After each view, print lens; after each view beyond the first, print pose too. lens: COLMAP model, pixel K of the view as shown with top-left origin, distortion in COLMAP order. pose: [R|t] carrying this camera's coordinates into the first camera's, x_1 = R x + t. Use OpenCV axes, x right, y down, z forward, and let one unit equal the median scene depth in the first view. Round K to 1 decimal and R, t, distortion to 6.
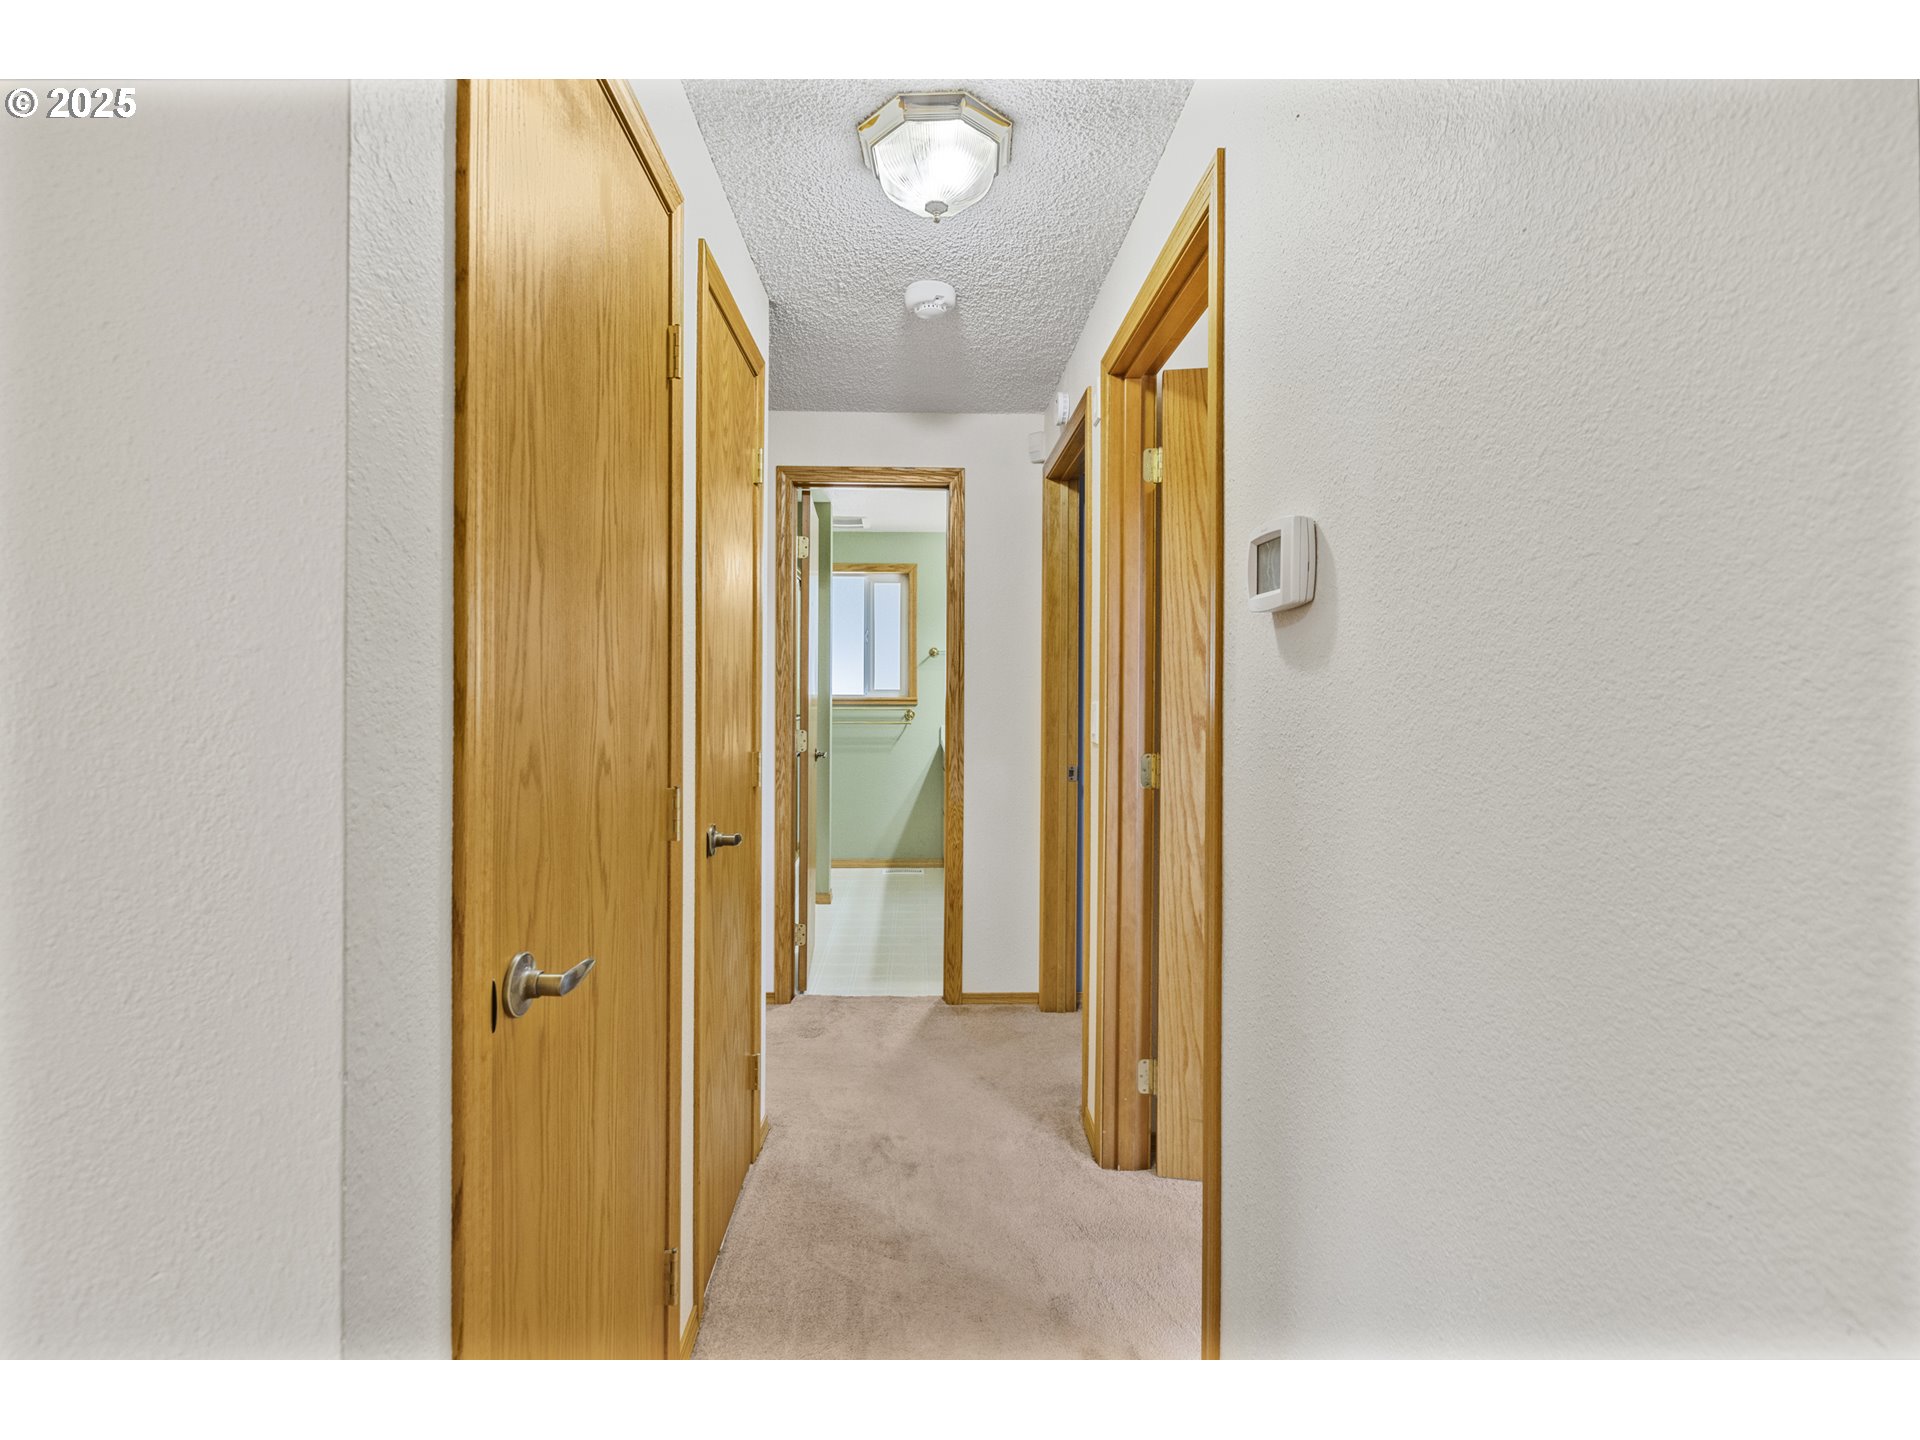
lens RADIAL K [[881.0, 0, 951.0], [0, 881.0, 693.7], [0, 0, 1]] dist [-0.000085, 0.000059]
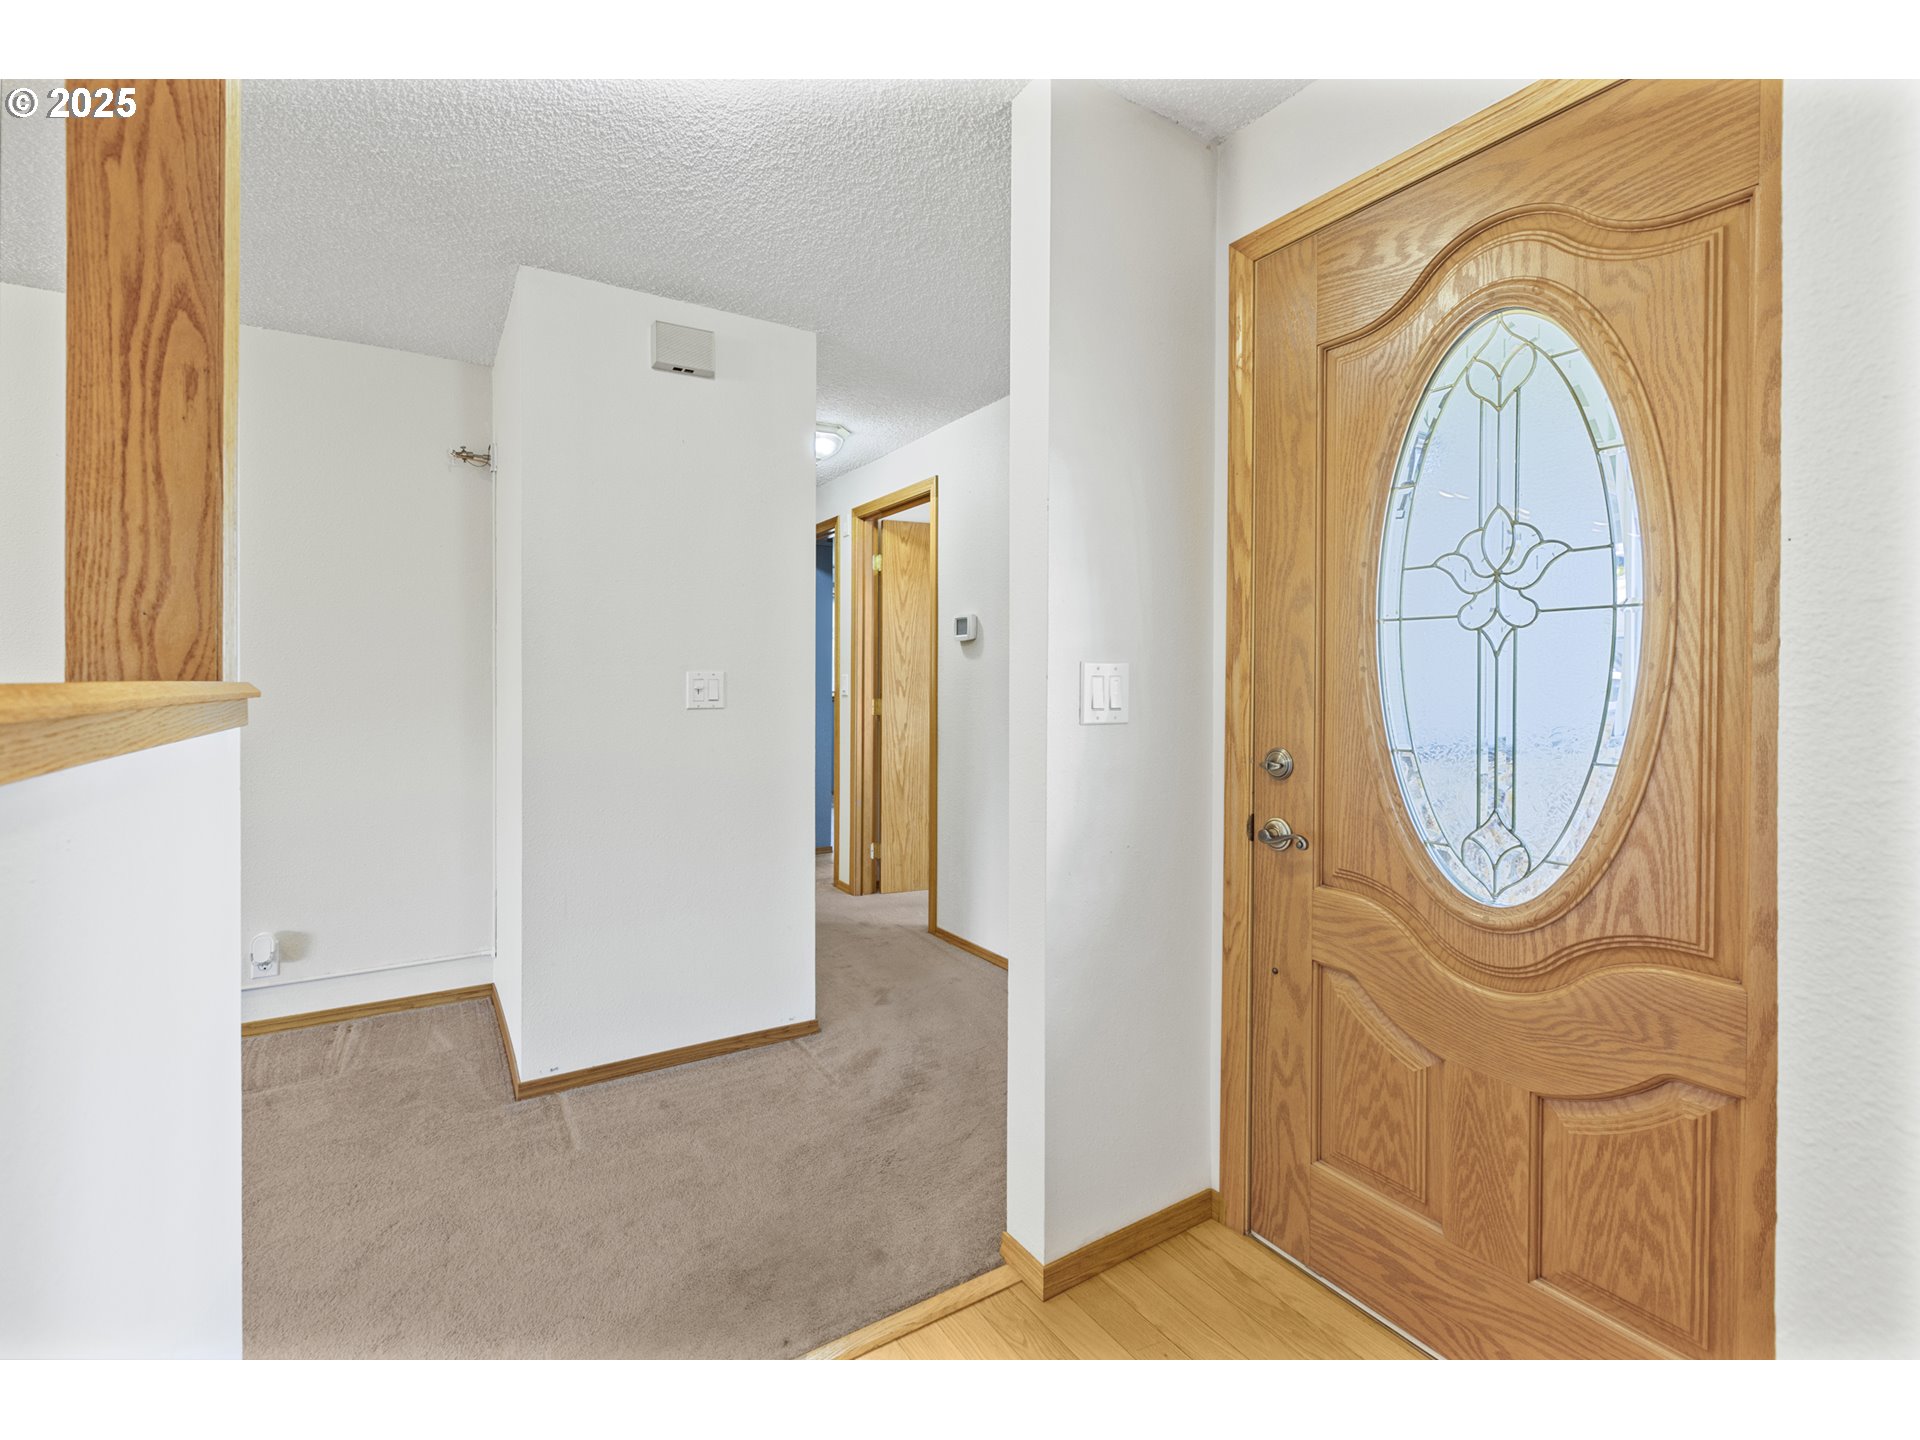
lens RADIAL K [[881.0, 0, 951.0], [0, 881.0, 693.7], [0, 0, 1]] dist [-0.000085, 0.000059]
pose [[0.874020, -0.004624, 0.485868, -0.684184], [0.000948, 0.999969, 0.007810, 0.041415], [-0.485889, -0.006366, 0.873997, -0.996735]]
